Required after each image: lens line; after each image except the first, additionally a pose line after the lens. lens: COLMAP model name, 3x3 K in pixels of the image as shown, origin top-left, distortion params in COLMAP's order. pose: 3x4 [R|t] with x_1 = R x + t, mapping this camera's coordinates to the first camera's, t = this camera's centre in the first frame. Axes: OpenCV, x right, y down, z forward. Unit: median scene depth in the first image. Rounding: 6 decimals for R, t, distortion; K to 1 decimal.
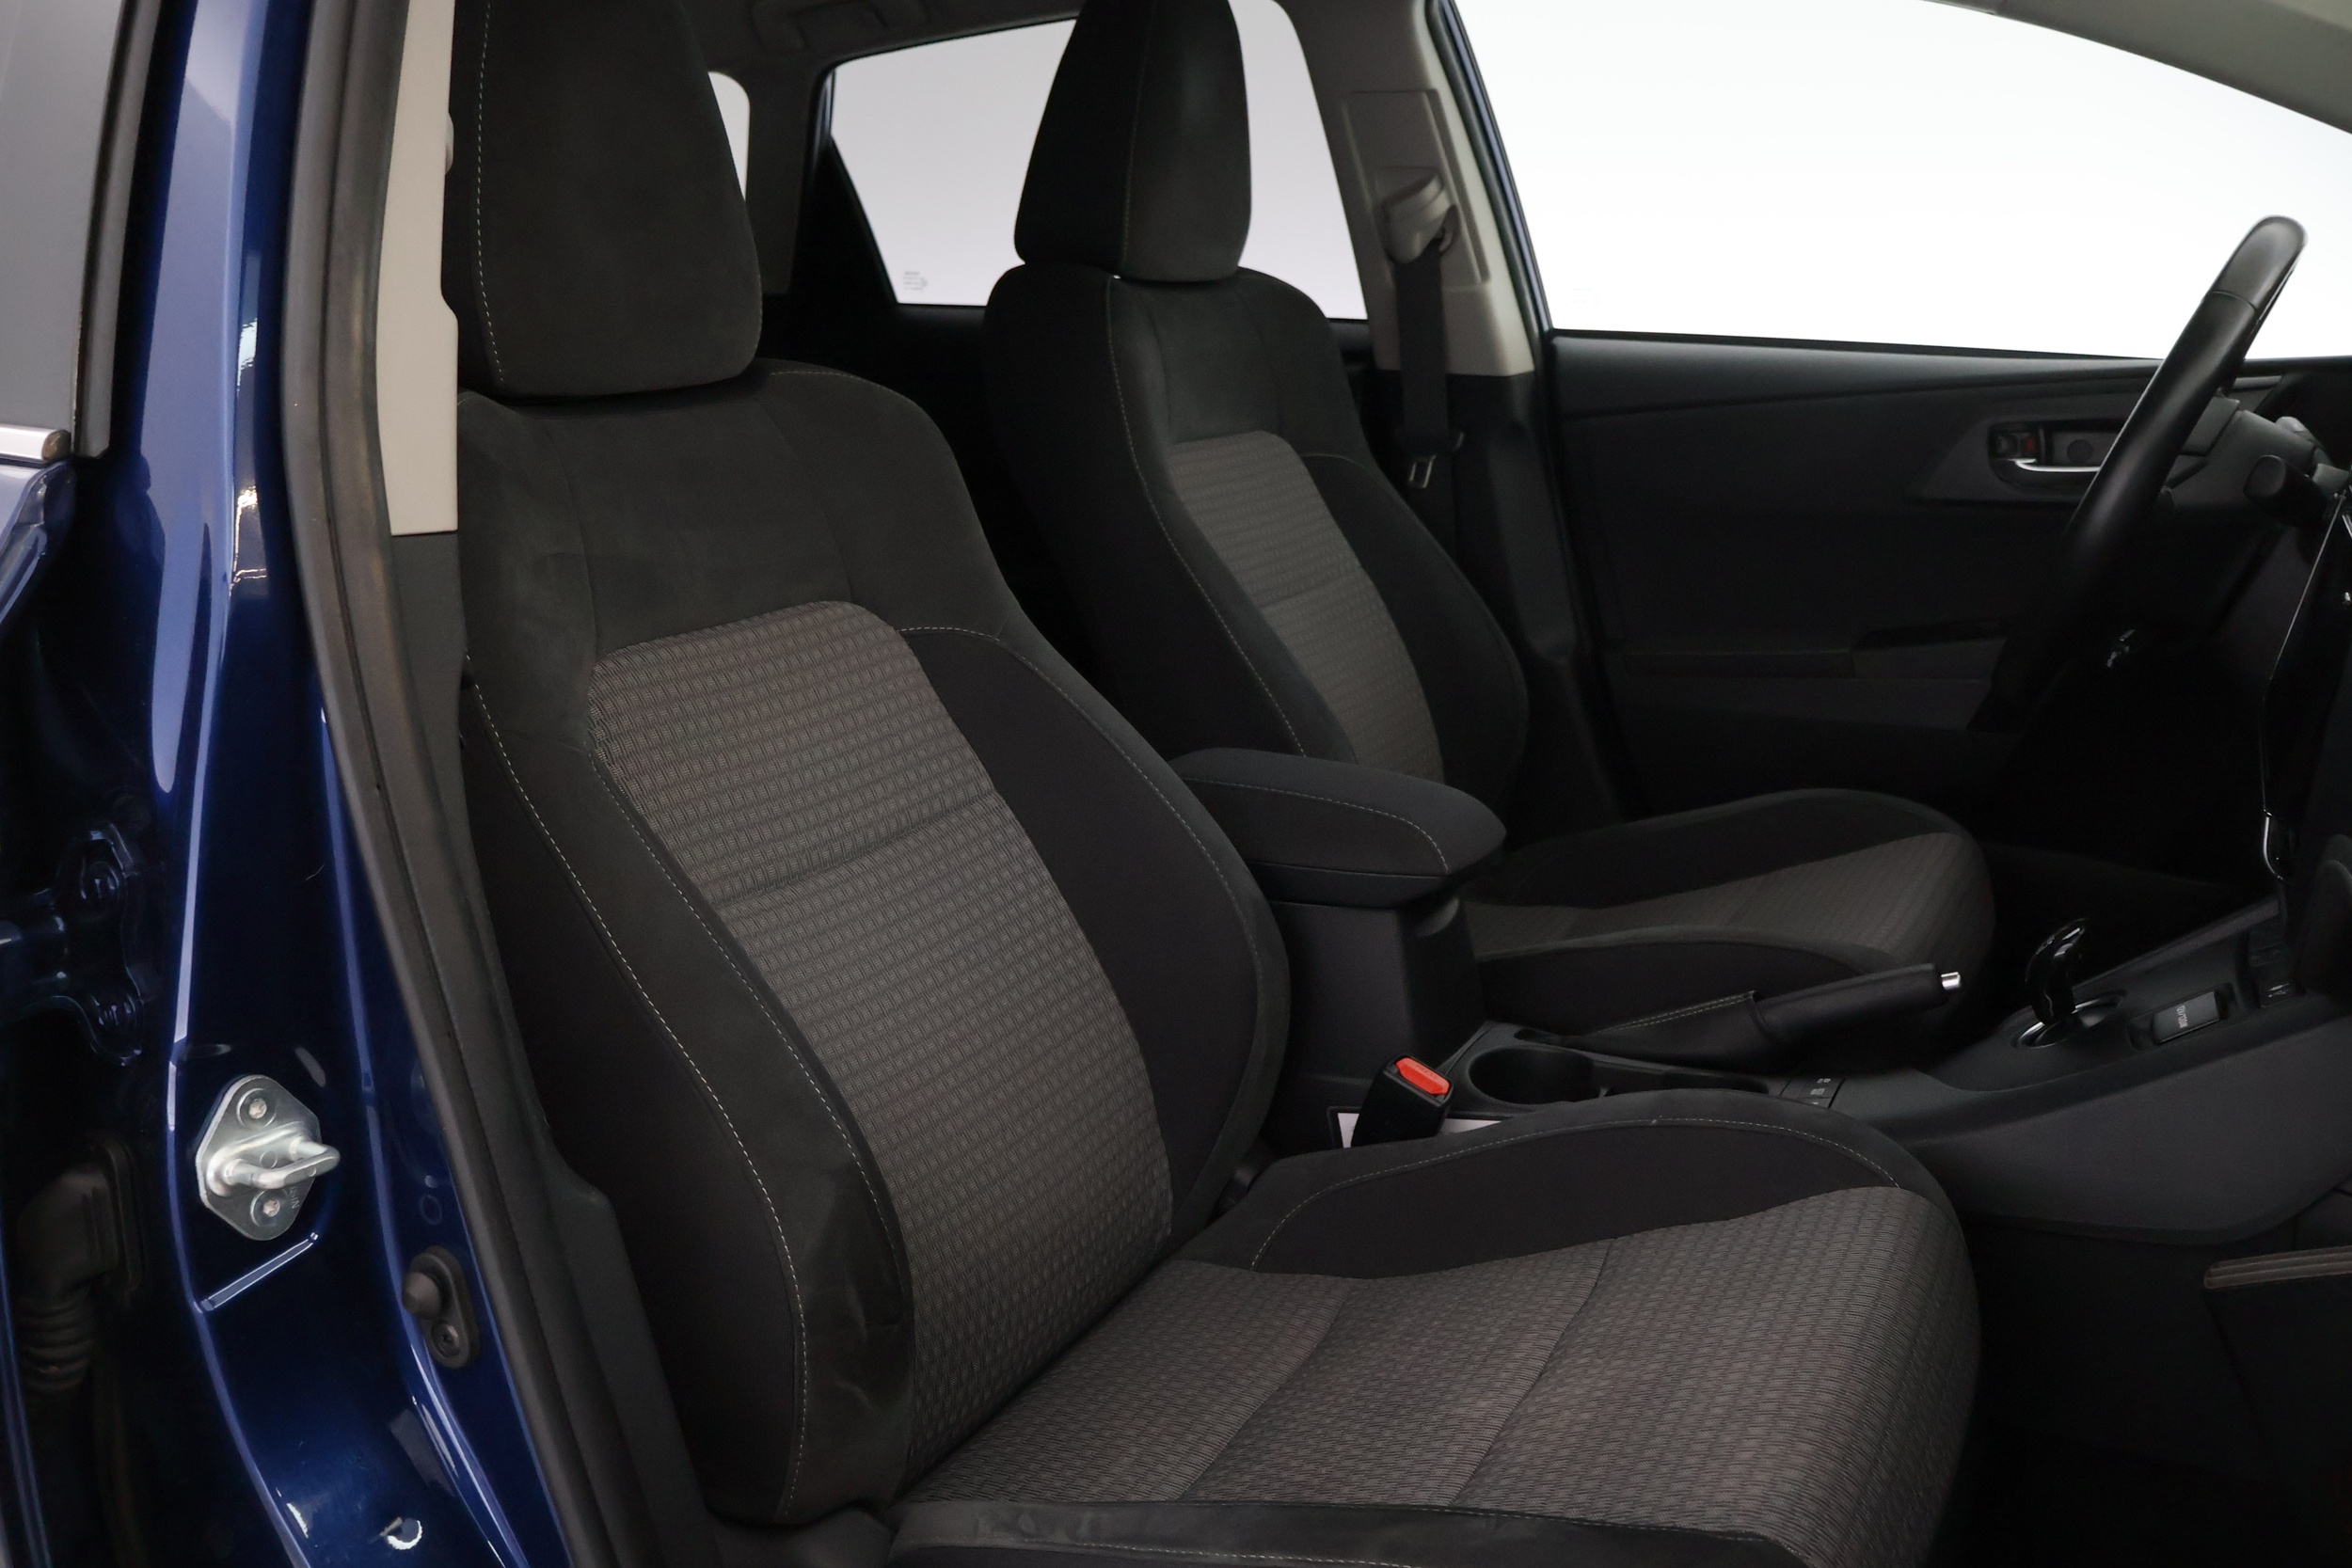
lens RADIAL K [[2018.1, 0, 1170.2], [0, 2018.1, 829.7], [0, 0, 1]] dist [-0.012377, 0.002477]
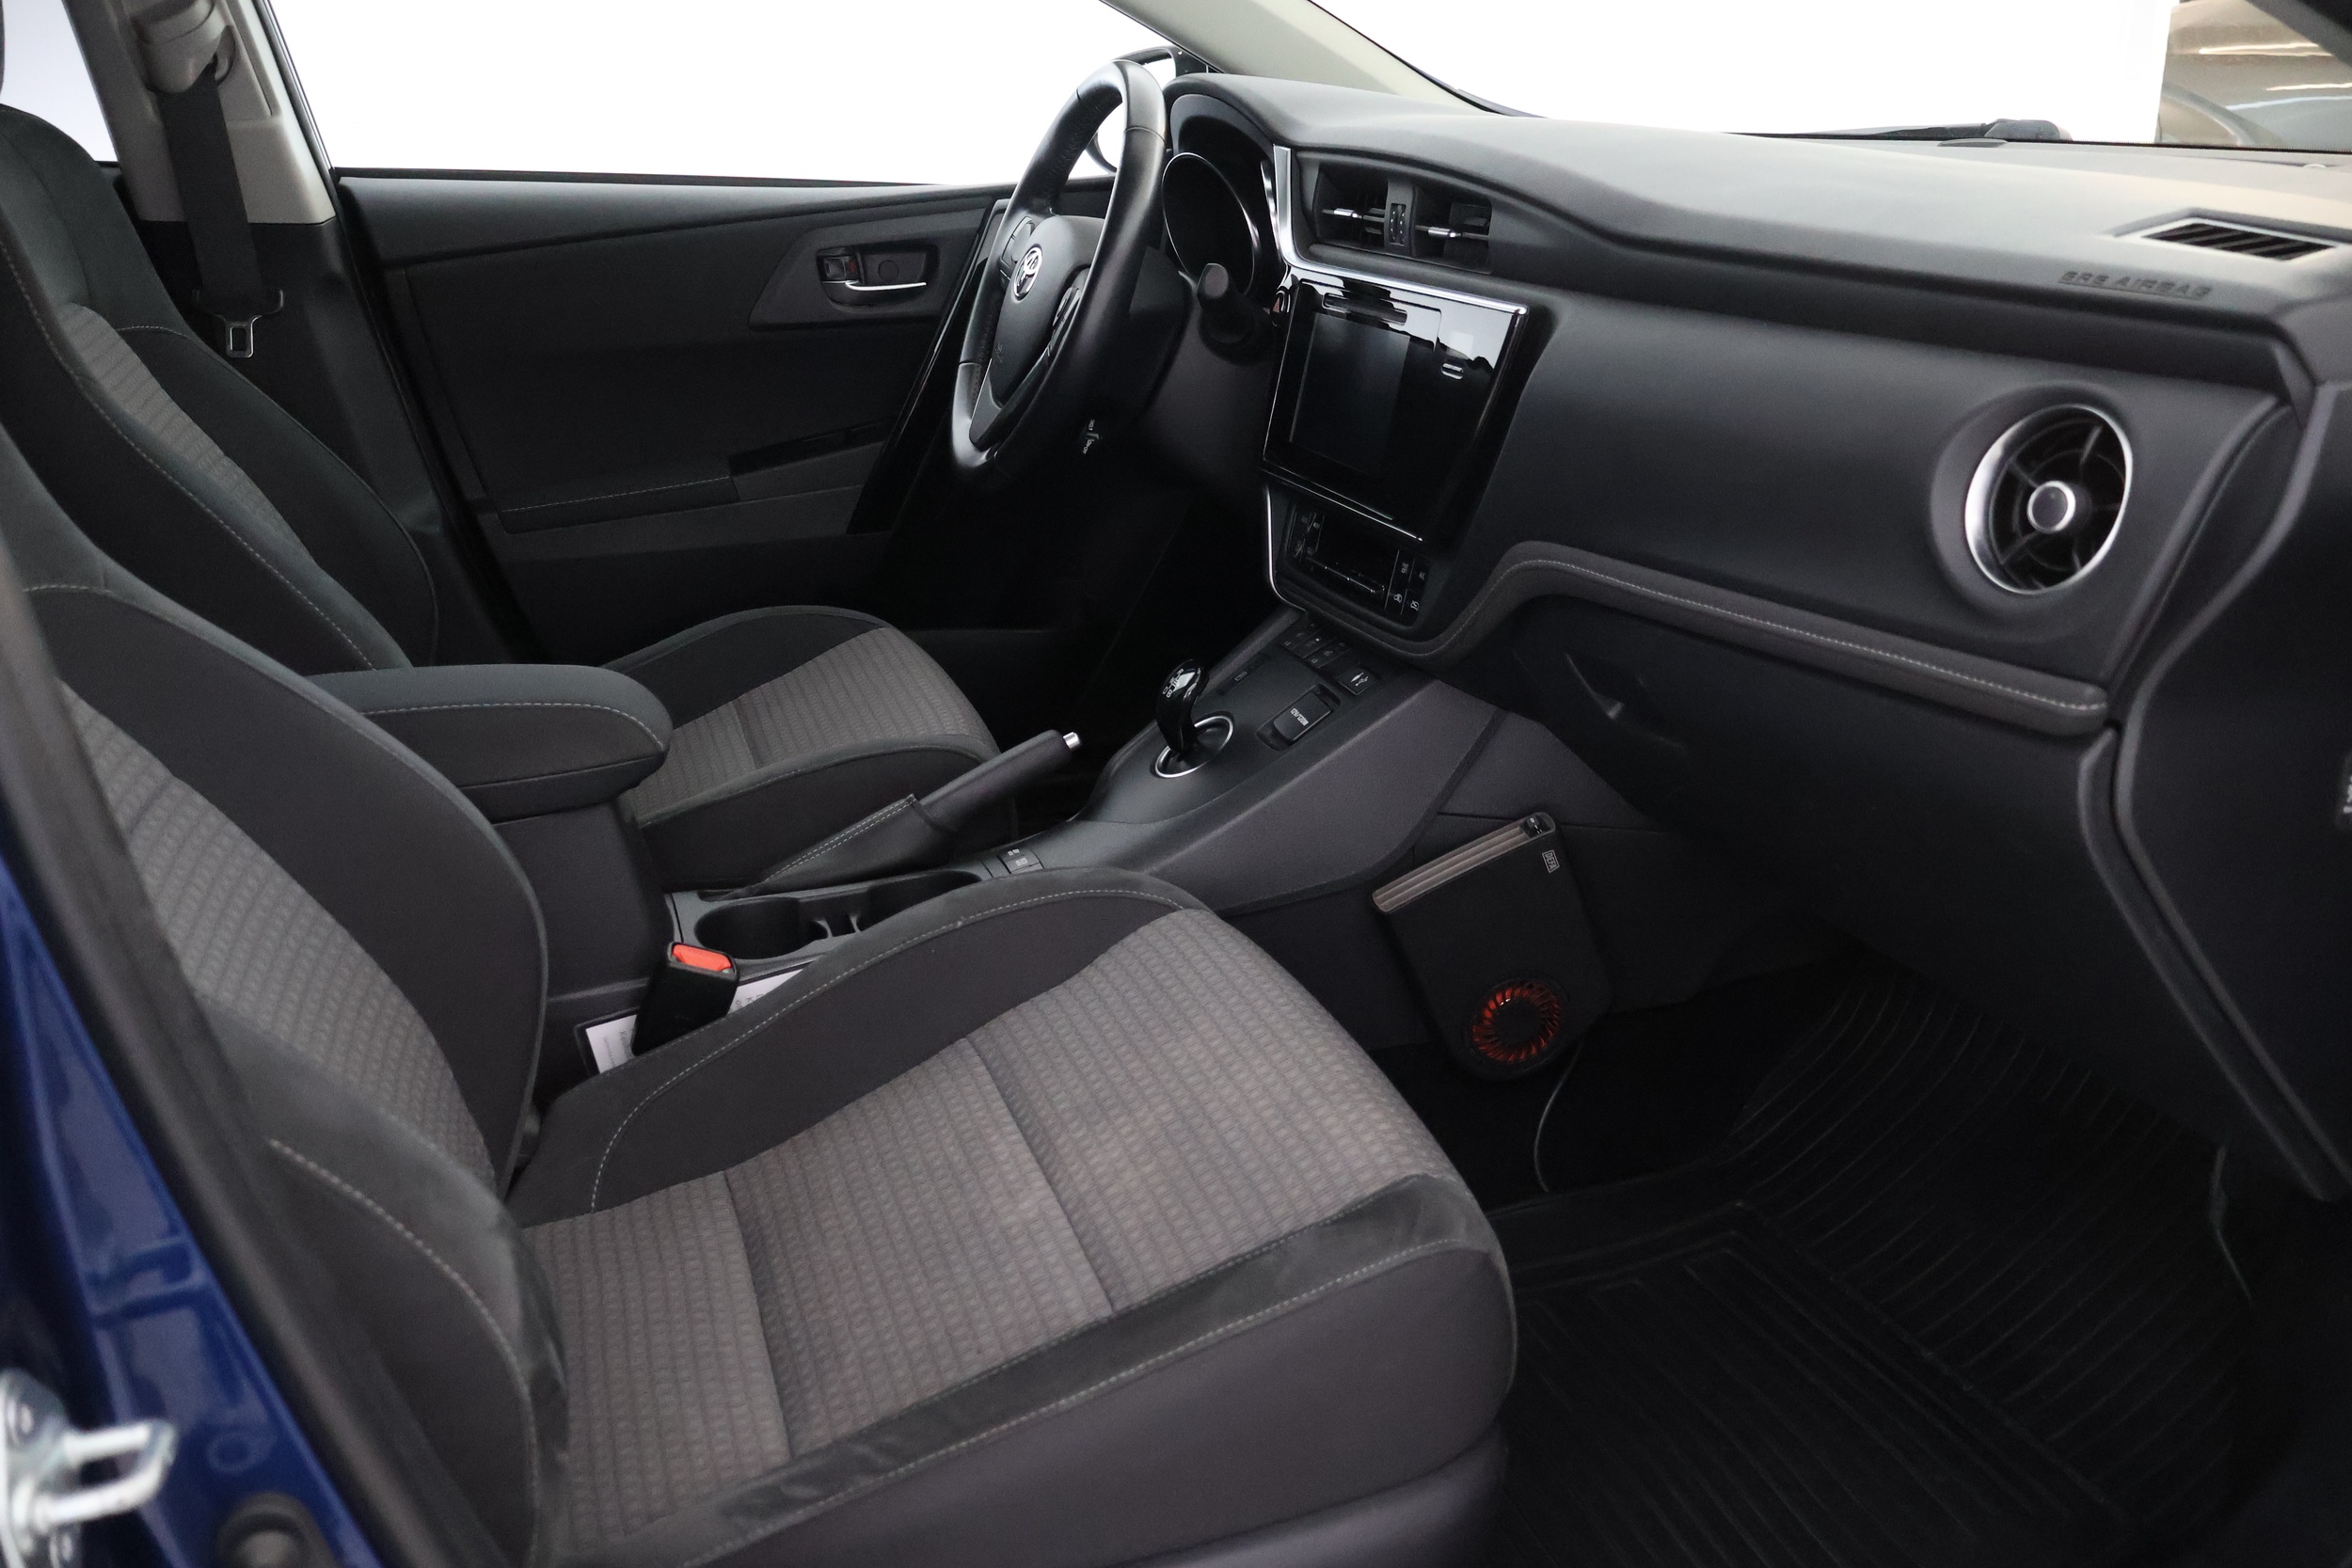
lens RADIAL K [[2018.1, 0, 1170.2], [0, 2018.1, 829.7], [0, 0, 1]] dist [-0.012377, 0.002477]
pose [[0.658335, -0.252775, 0.709013, -0.299042], [0.190911, 0.967201, 0.167558, -0.043183], [-0.728113, 0.025050, 0.685000, 0.122126]]
